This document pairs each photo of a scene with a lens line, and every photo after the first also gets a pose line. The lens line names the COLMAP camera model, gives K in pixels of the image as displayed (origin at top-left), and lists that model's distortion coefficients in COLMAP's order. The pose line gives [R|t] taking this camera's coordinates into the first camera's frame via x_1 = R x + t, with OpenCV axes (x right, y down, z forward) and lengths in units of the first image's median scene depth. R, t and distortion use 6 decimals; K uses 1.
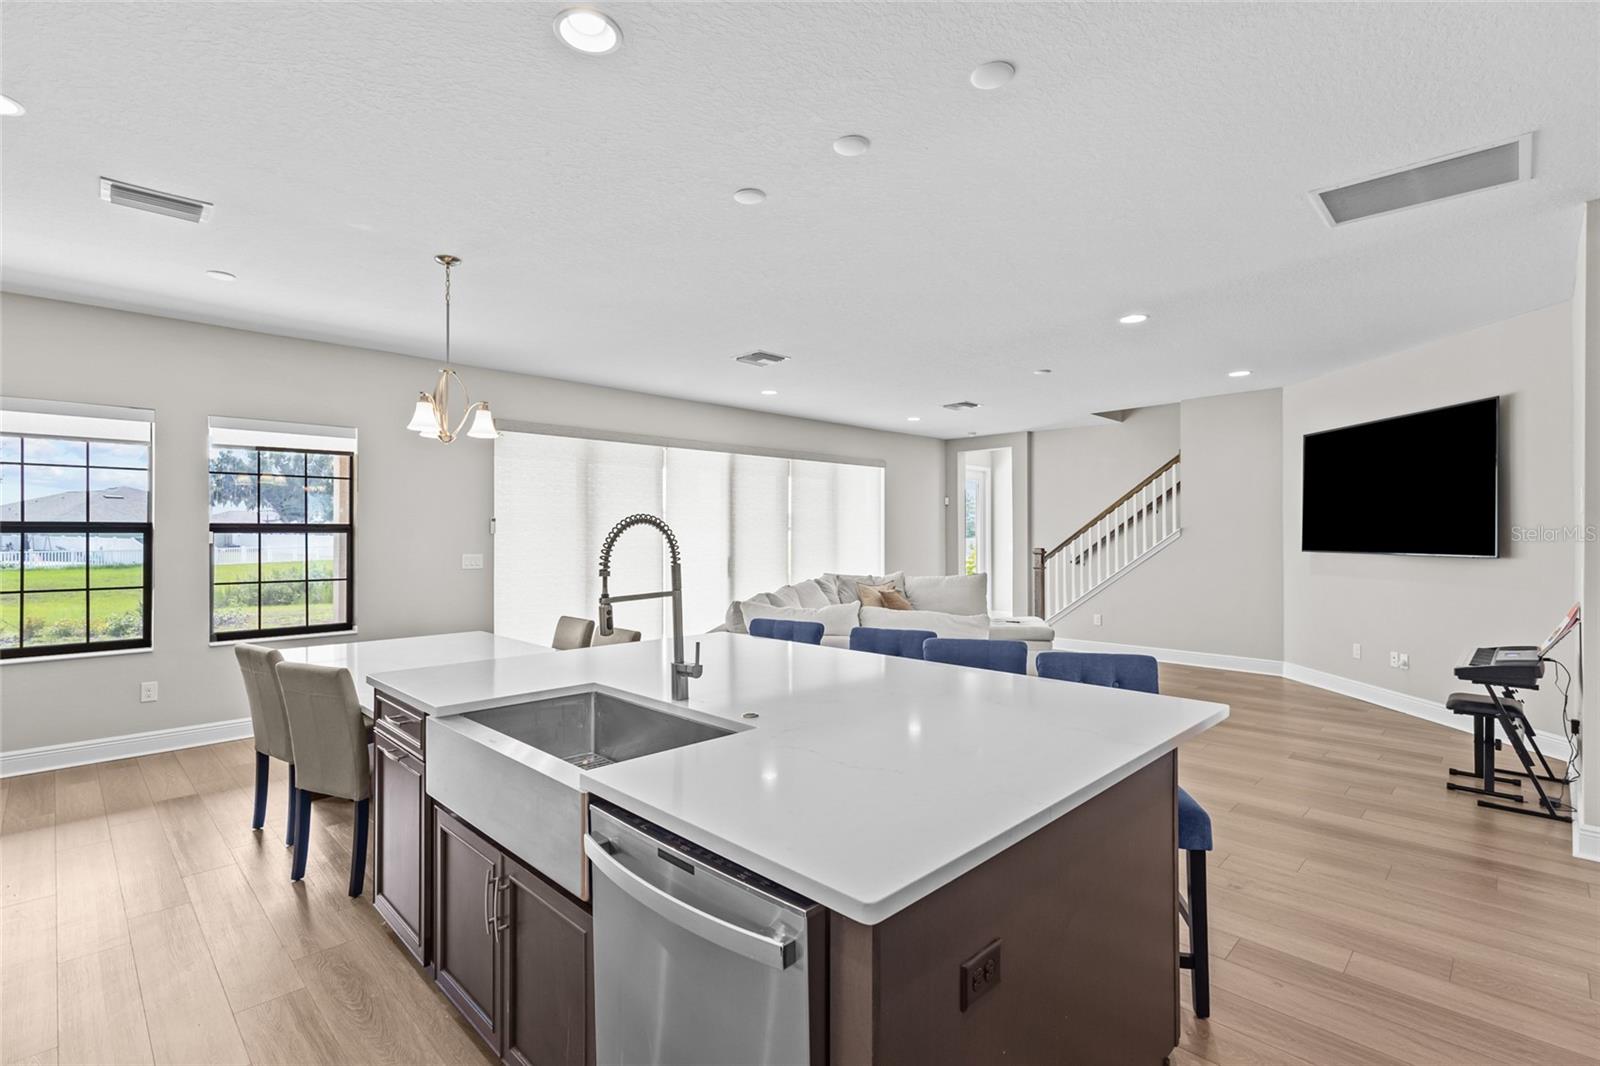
lens RADIAL K [[743.2, 0, 797.0], [0, 743.2, 527.8], [0, 0, 1]] dist [0.006284, 0.000371]
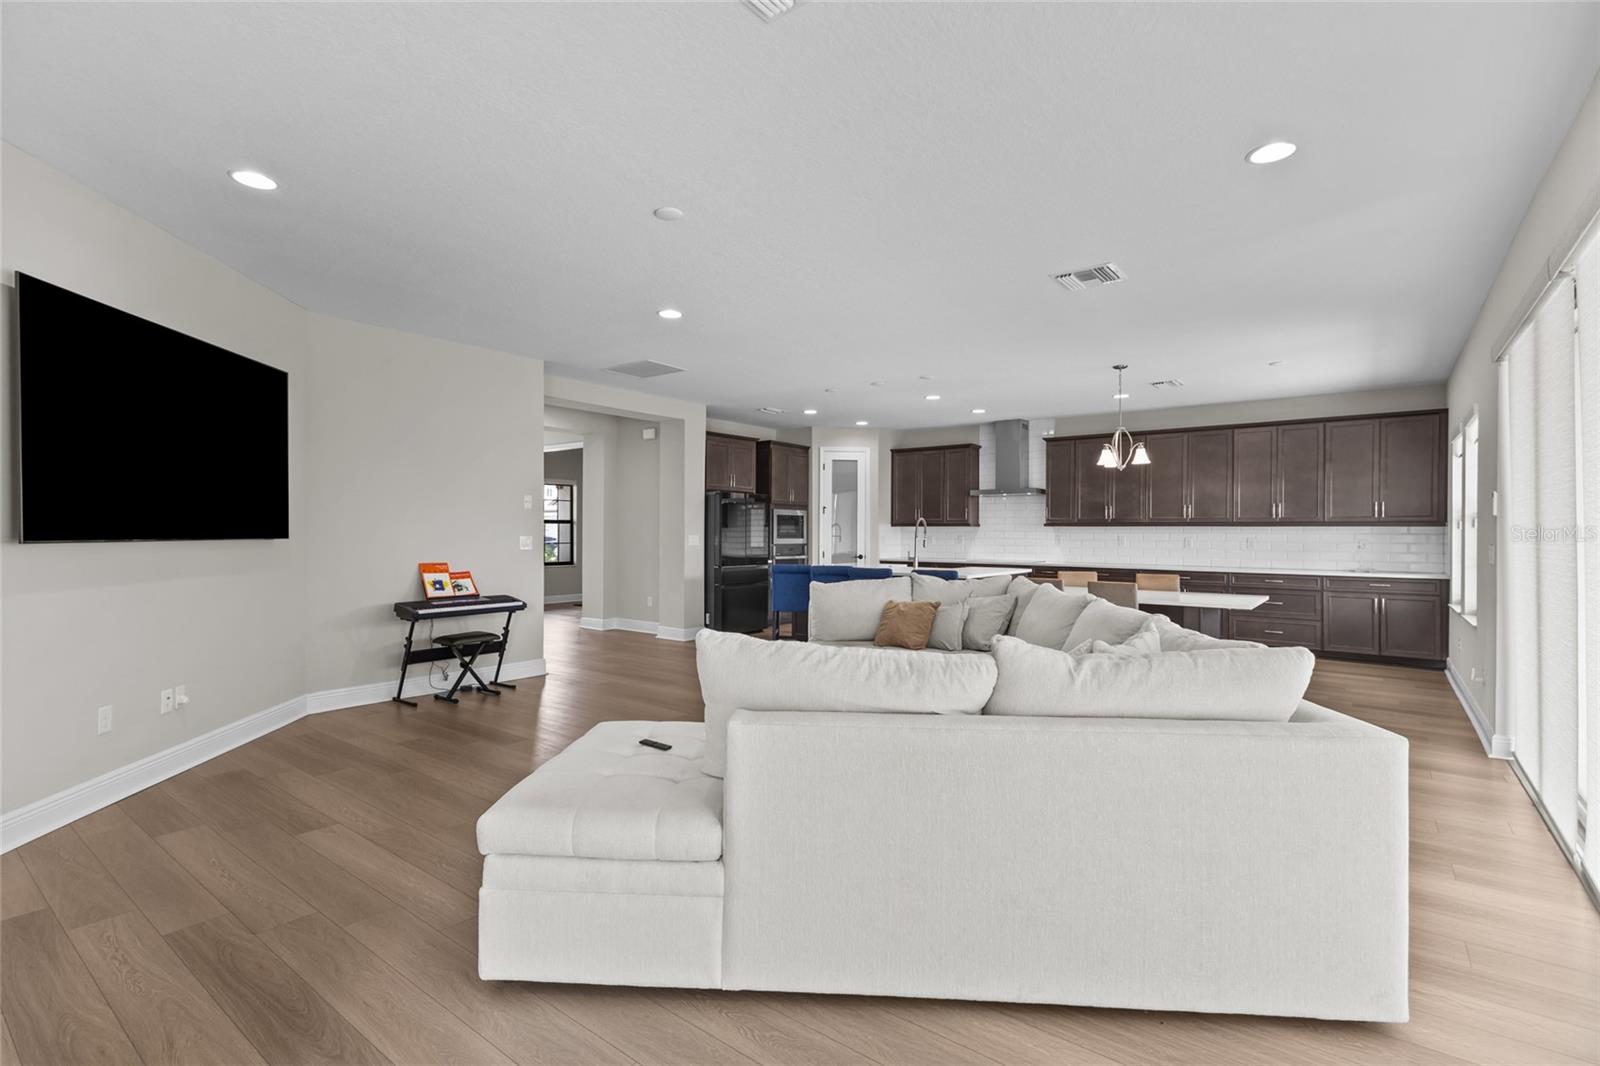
lens RADIAL K [[743.2, 0, 797.0], [0, 743.2, 527.8], [0, 0, 1]] dist [0.006284, 0.000371]
pose [[-0.992132, -0.002998, -0.125164, 0.296782], [-0.001434, 0.999920, -0.012585, 0.028738], [0.125191, -0.012307, -0.992056, 1.511933]]
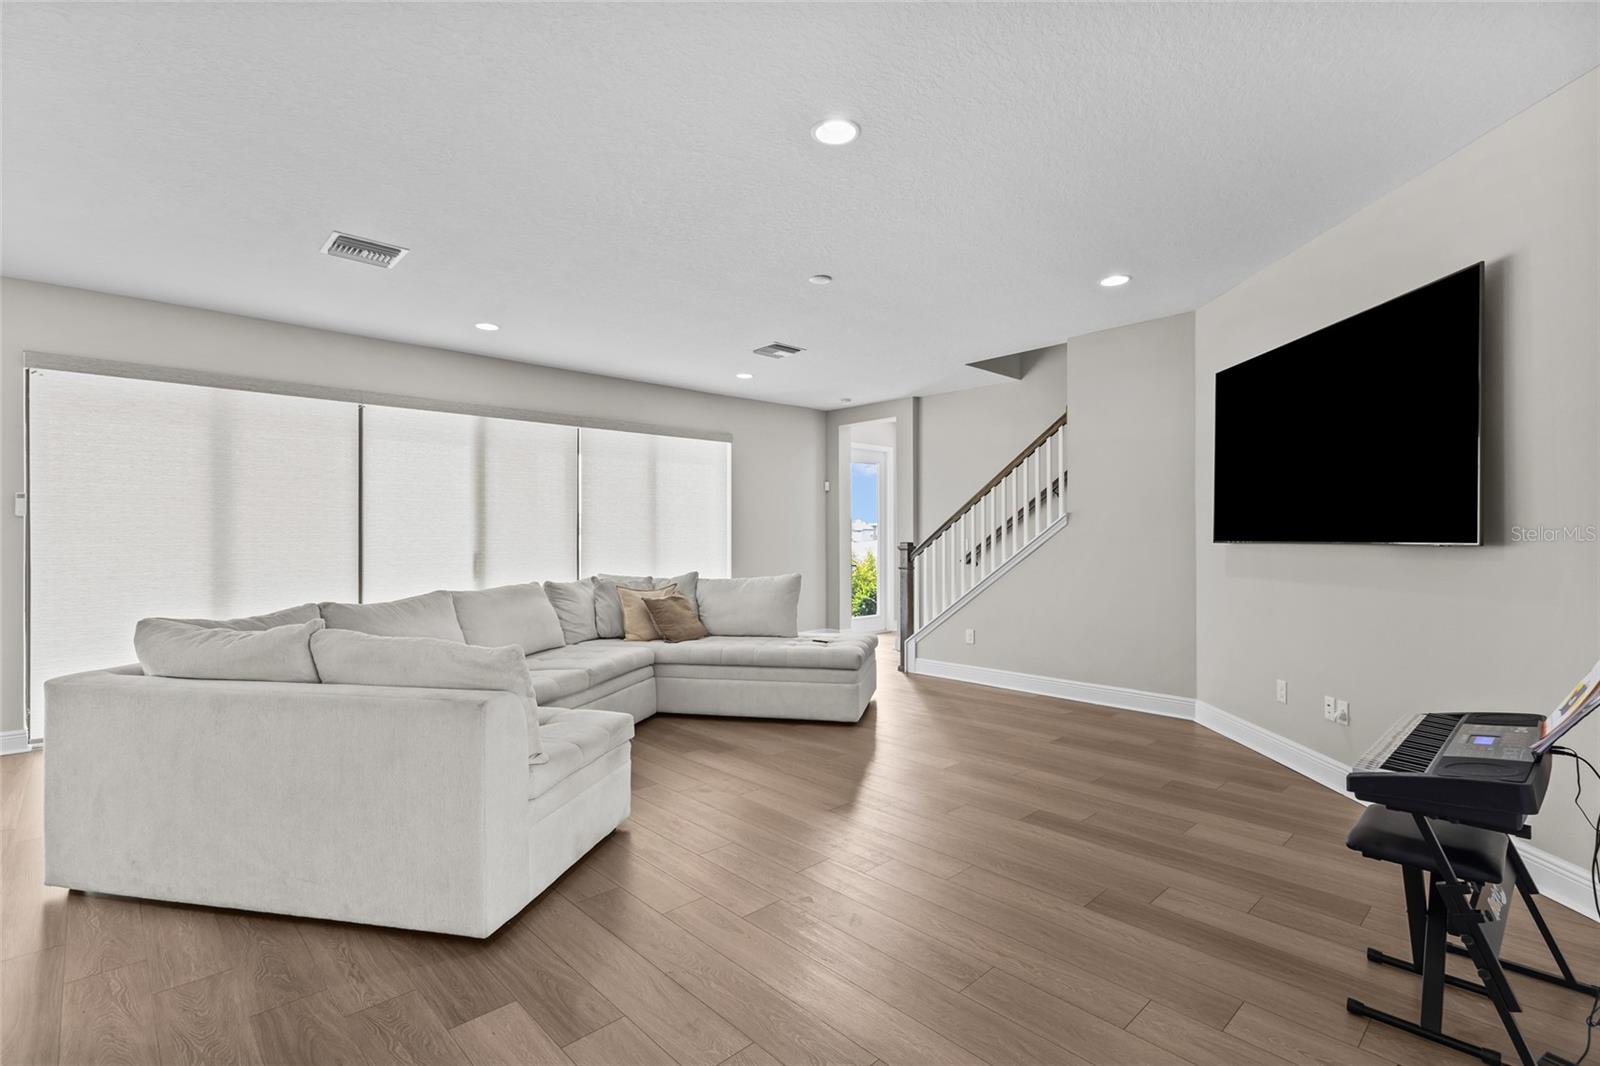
lens RADIAL K [[741.4, 0, 800.0], [0, 741.4, 533.0], [0, 0, 1]] dist [0.001118, 0.000650]
pose [[0.999549, -0.000962, -0.030008, 0.323078], [0.001010, 0.999998, 0.001587, 0.022151], [0.030007, -0.001616, 0.999548, 0.310242]]
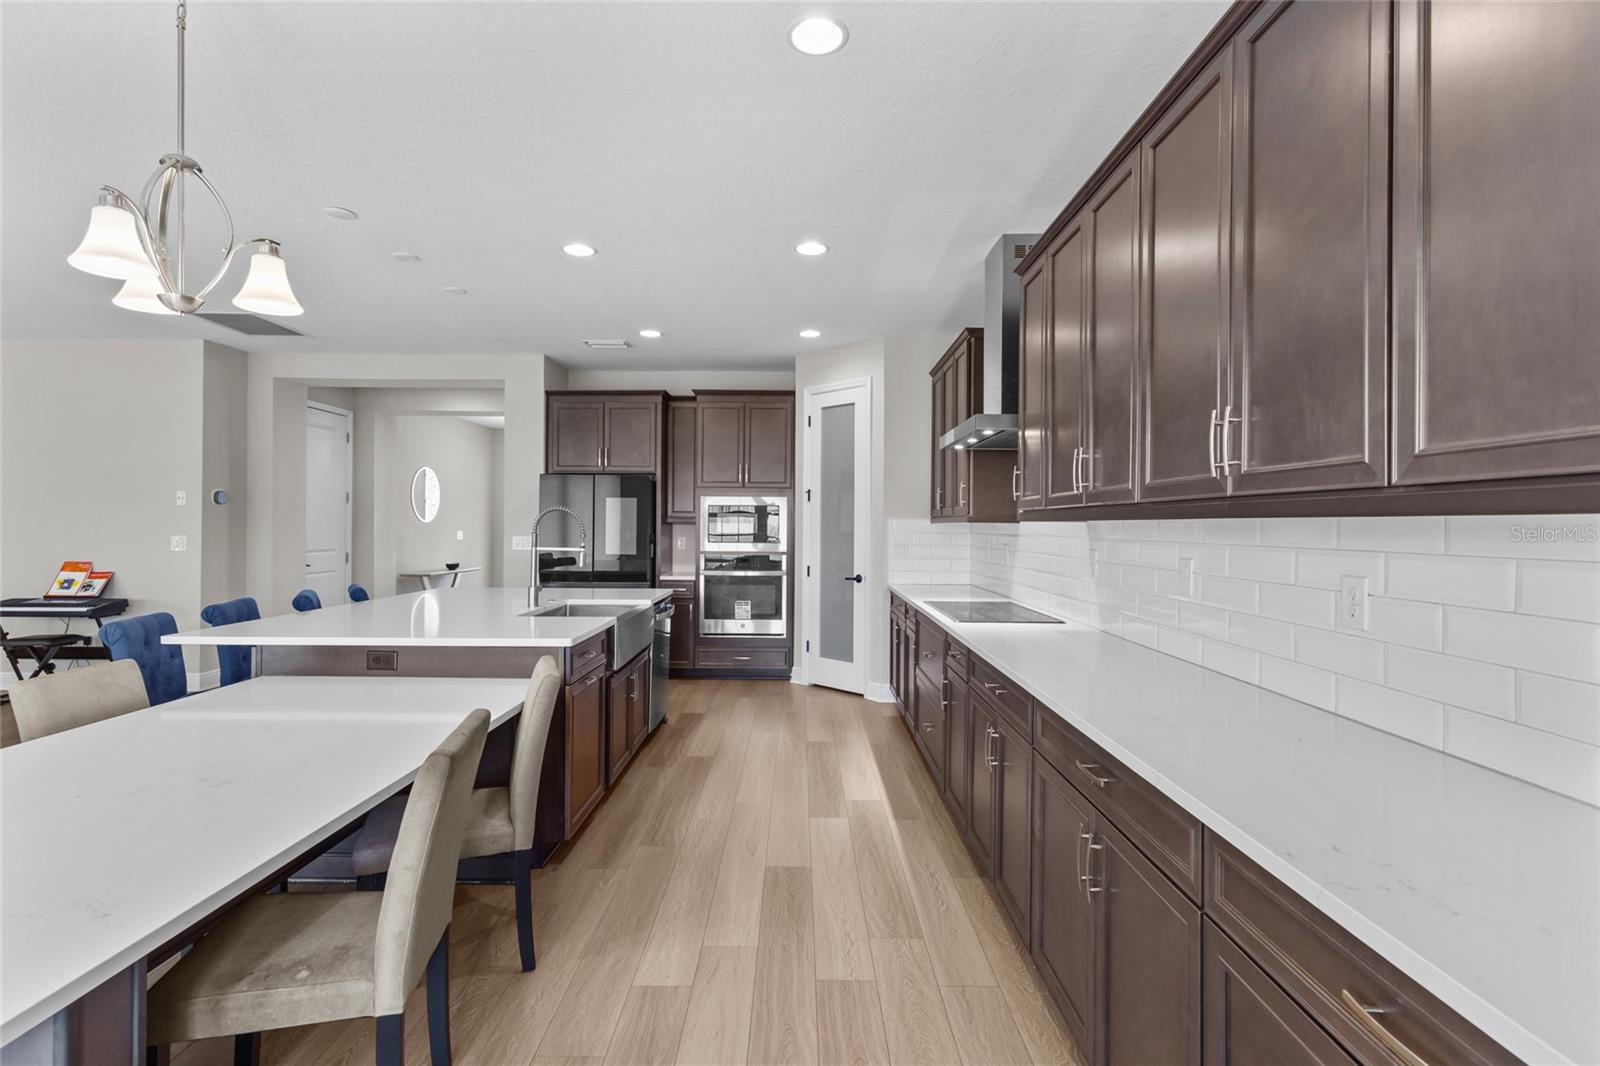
lens RADIAL K [[743.2, 0, 797.0], [0, 743.2, 527.8], [0, 0, 1]] dist [0.006284, 0.000371]
pose [[-0.698402, -0.003925, 0.715695, -0.620331], [-0.009390, 0.999949, -0.003680, 0.014824], [-0.715644, -0.009290, -0.698404, 0.597356]]
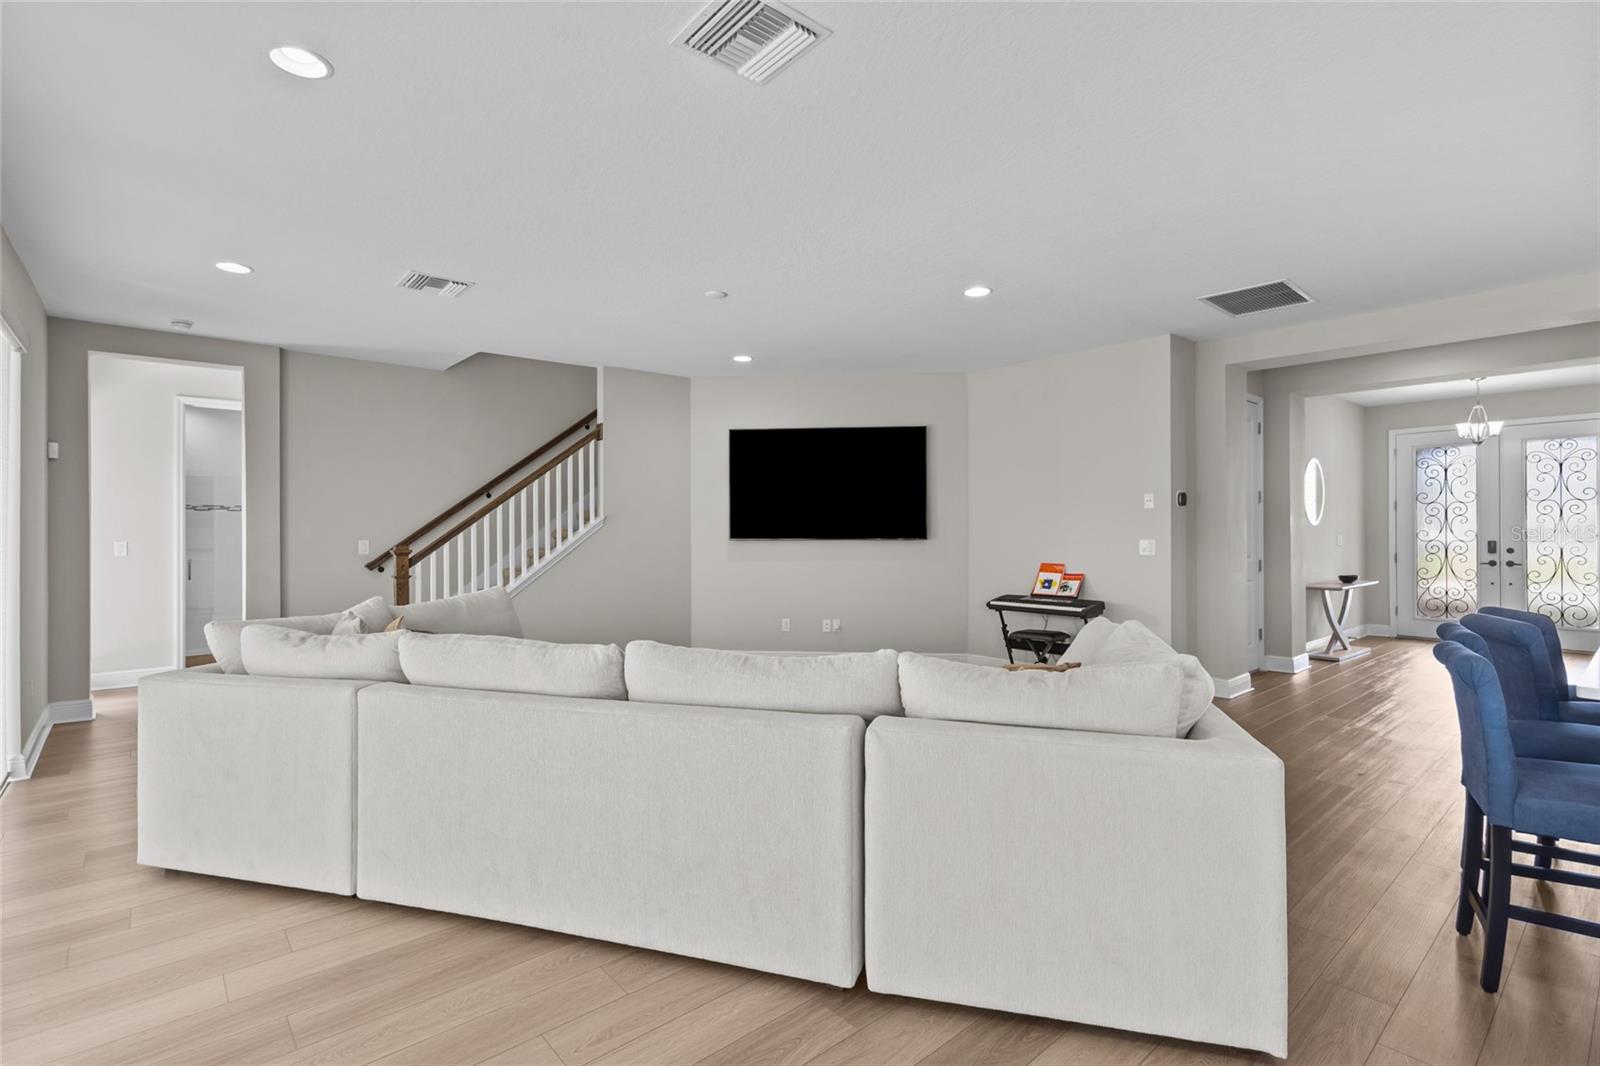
lens RADIAL K [[743.2, 0, 797.0], [0, 743.2, 527.8], [0, 0, 1]] dist [0.006284, 0.000371]
pose [[0.079596, 0.004013, 0.996819, -0.364936], [-0.003152, 0.999988, -0.003774, 0.018682], [-0.996822, -0.002841, 0.079608, 0.838960]]
